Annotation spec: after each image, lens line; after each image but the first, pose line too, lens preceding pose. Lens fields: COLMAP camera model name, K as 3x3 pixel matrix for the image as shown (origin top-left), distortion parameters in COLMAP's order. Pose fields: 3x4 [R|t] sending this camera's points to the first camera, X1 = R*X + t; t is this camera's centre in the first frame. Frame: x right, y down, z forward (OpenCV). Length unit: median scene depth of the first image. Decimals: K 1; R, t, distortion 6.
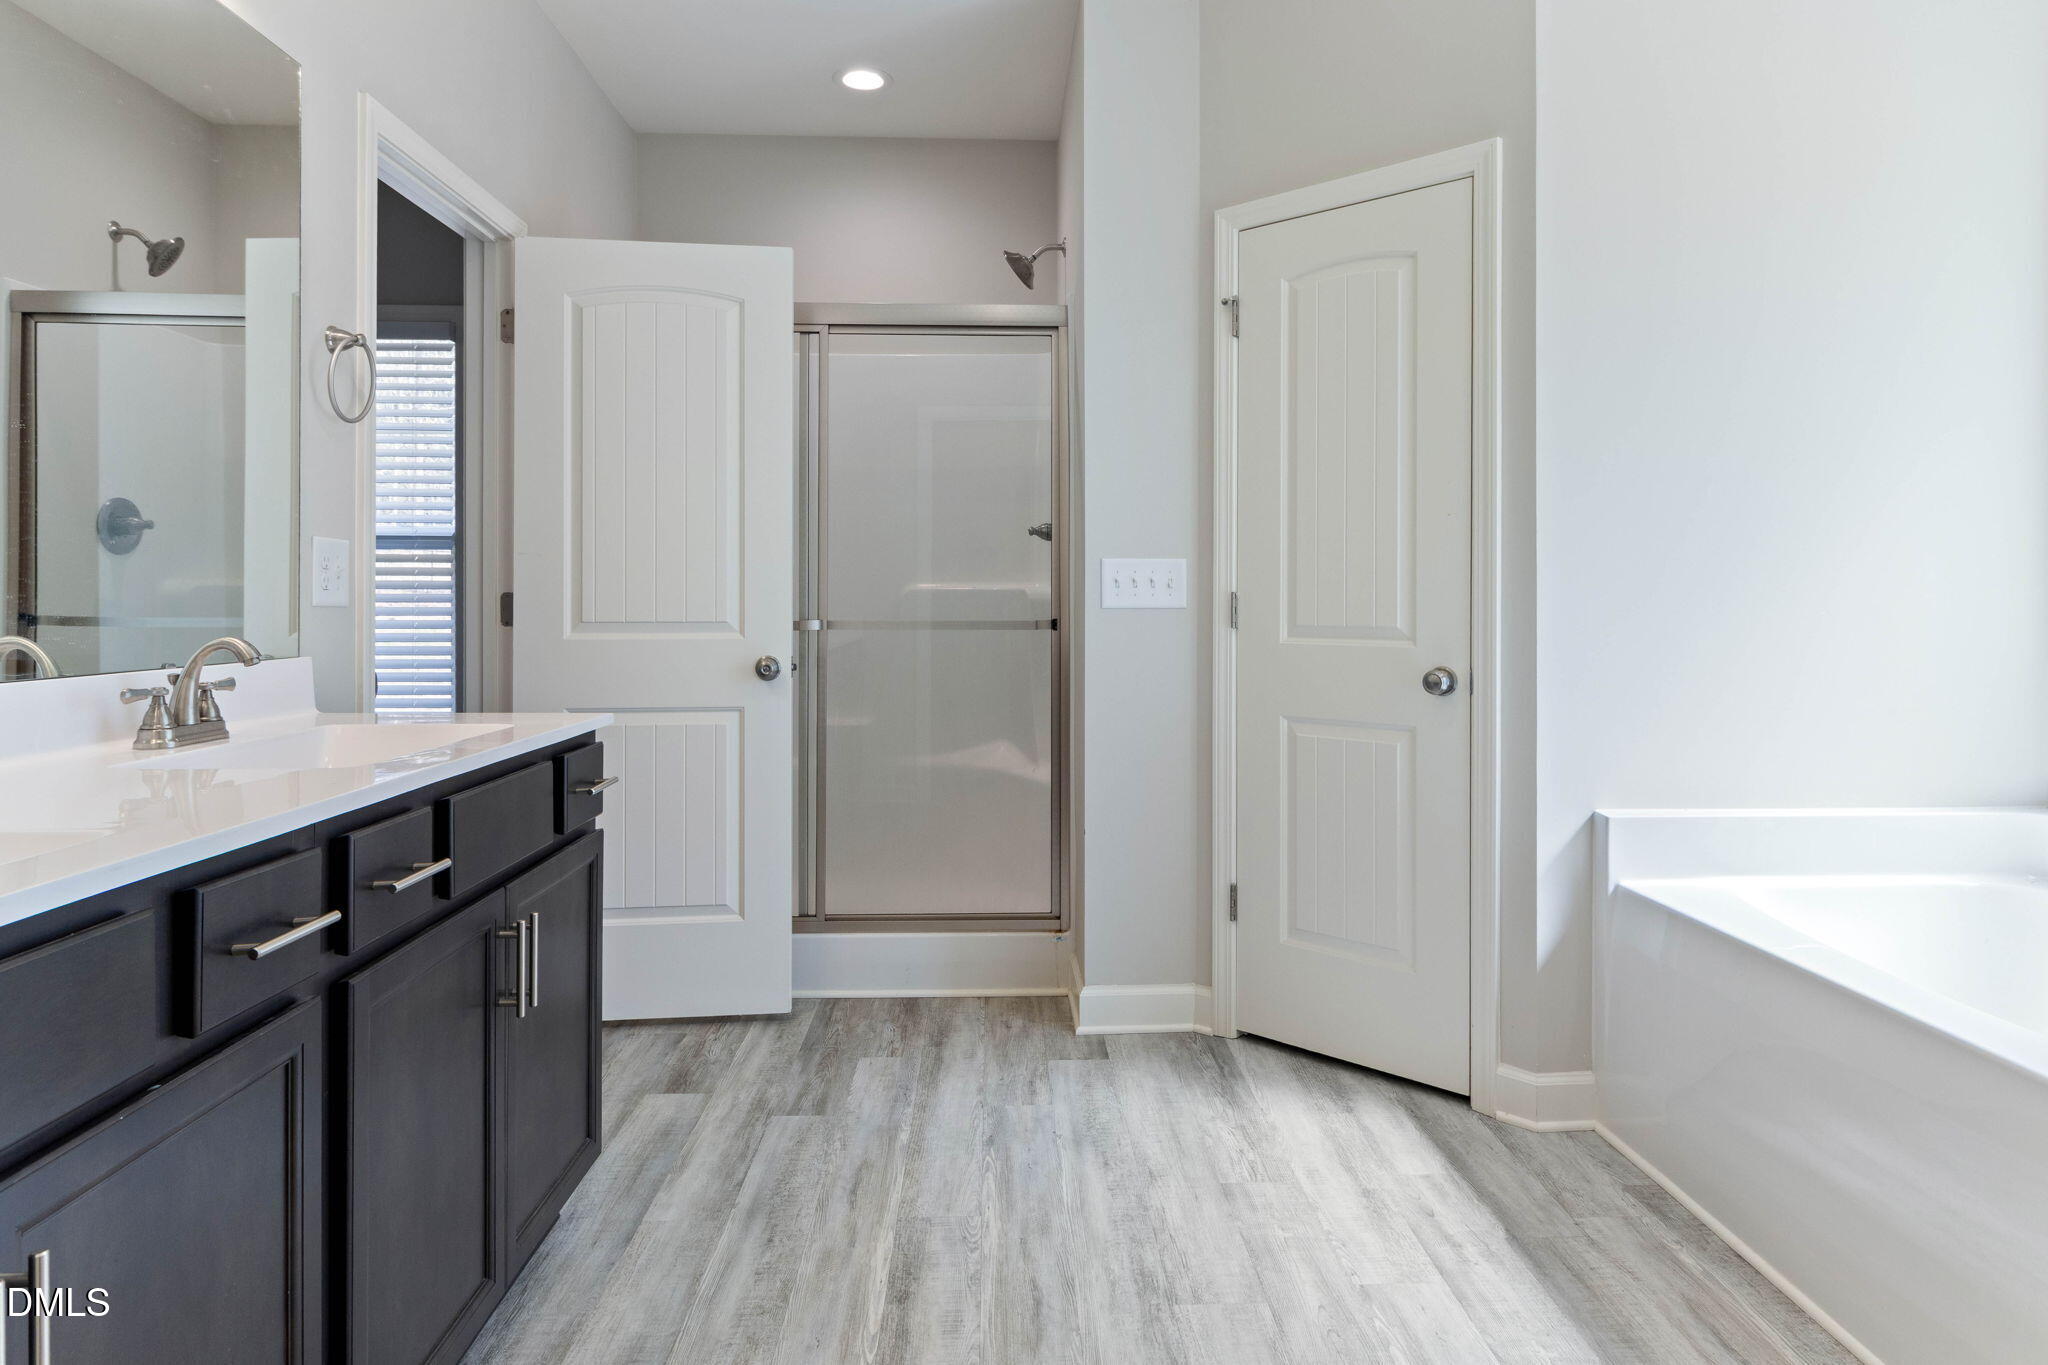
lens RADIAL K [[1338.0, 0, 1029.6], [0, 1338.0, 644.1], [0, 0, 1]] dist [0.007561, -0.001425]
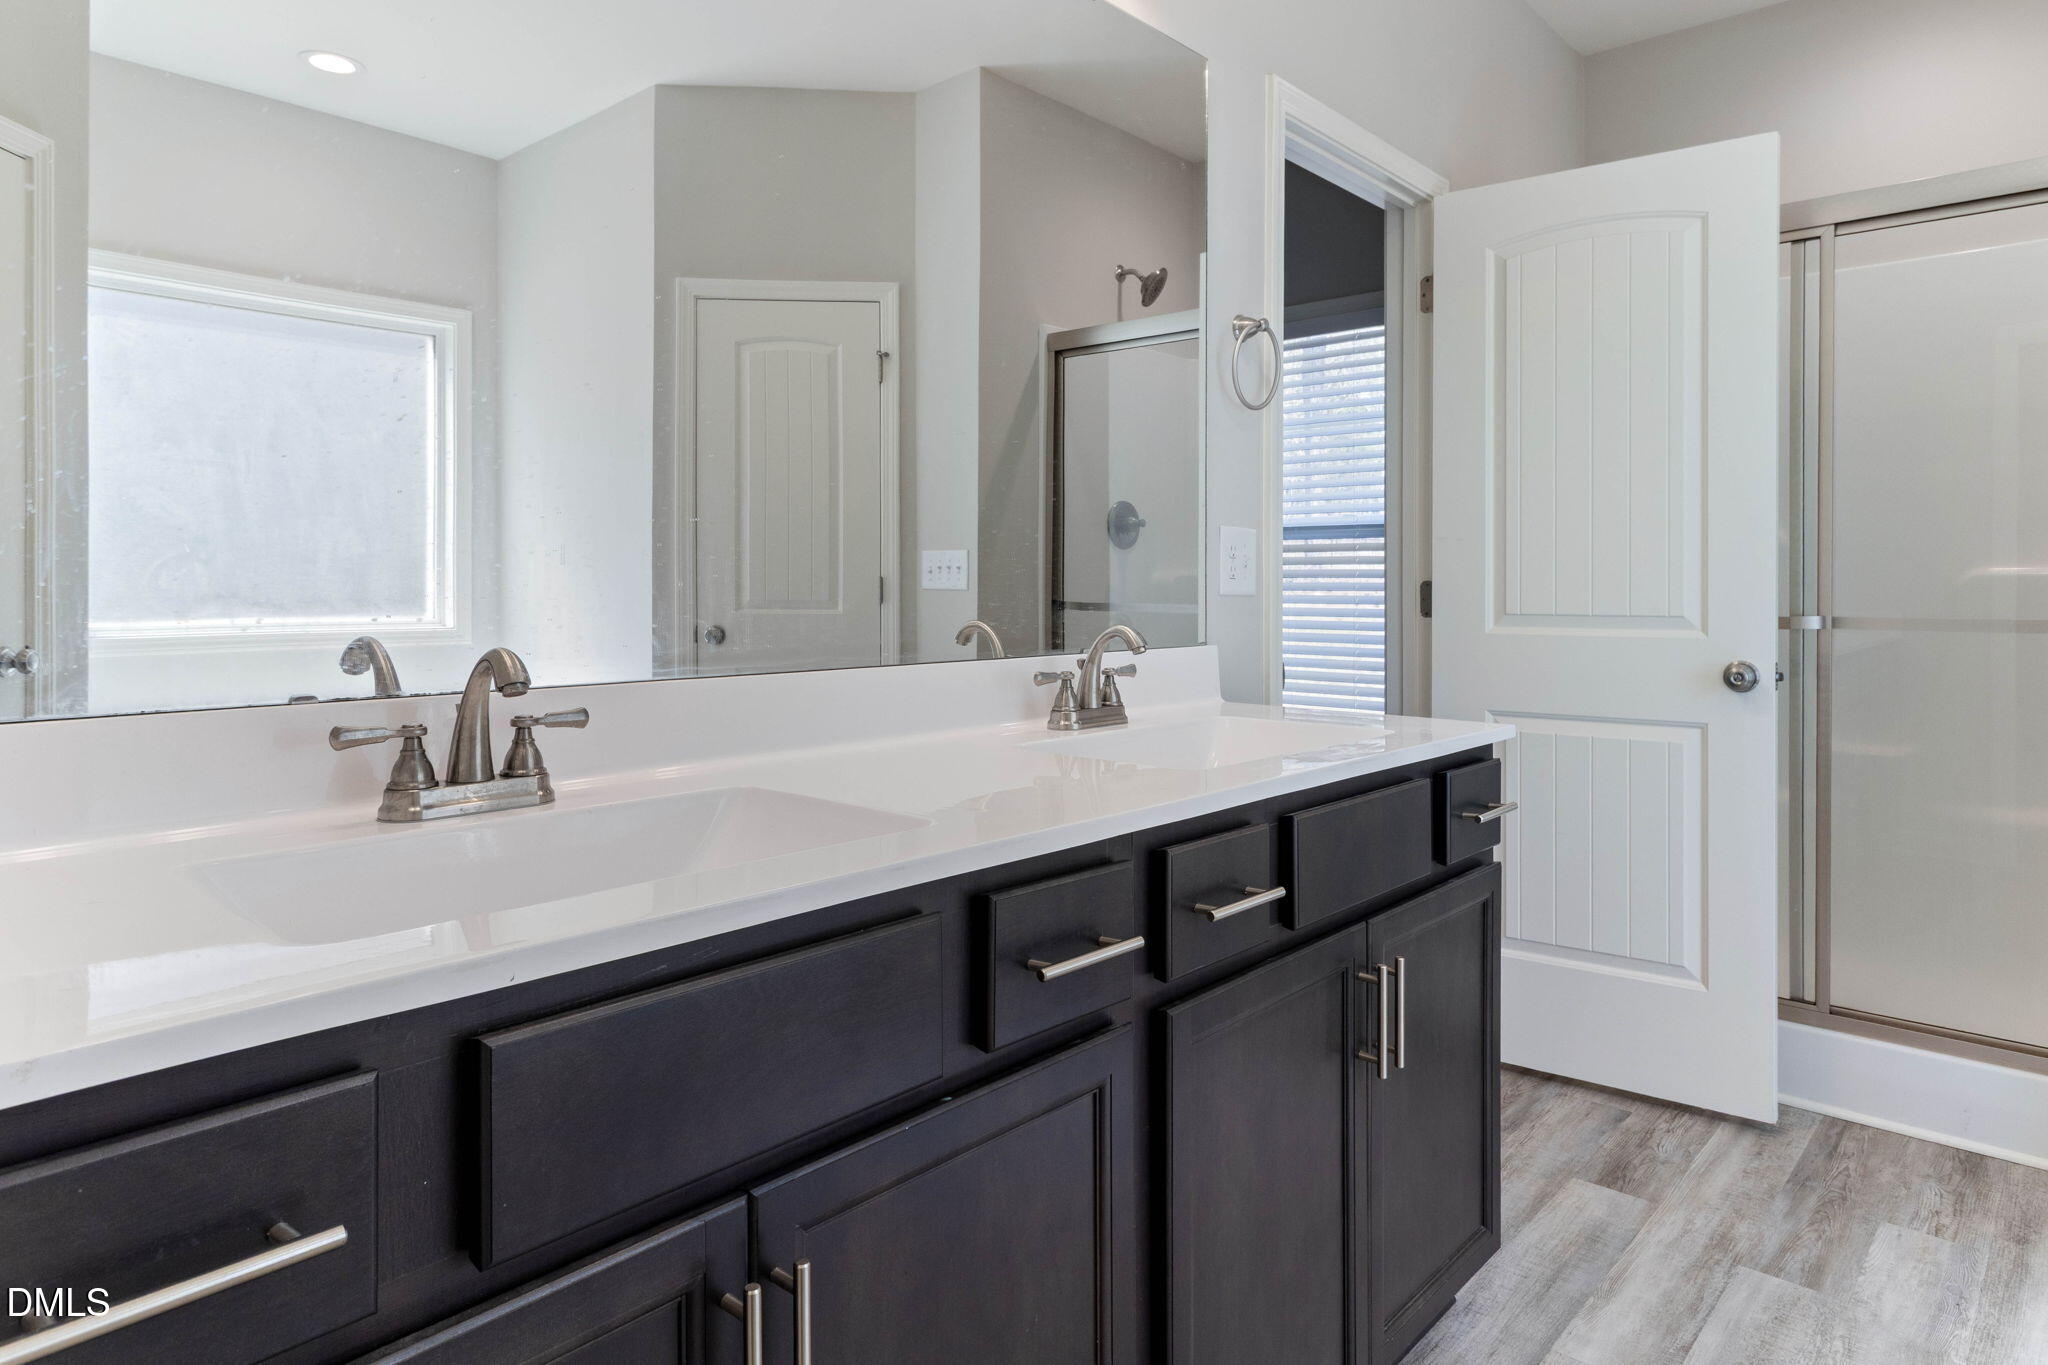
lens RADIAL K [[1252.0, 0, 1019.3], [0, 1252.0, 586.9], [0, 0, 1]] dist [0.009558, -0.000096]
pose [[0.730380, 0.000752, -0.683041, -0.002052], [-0.023906, 0.999415, -0.024462, -0.006869], [0.682622, 0.034195, 0.729971, 0.183868]]
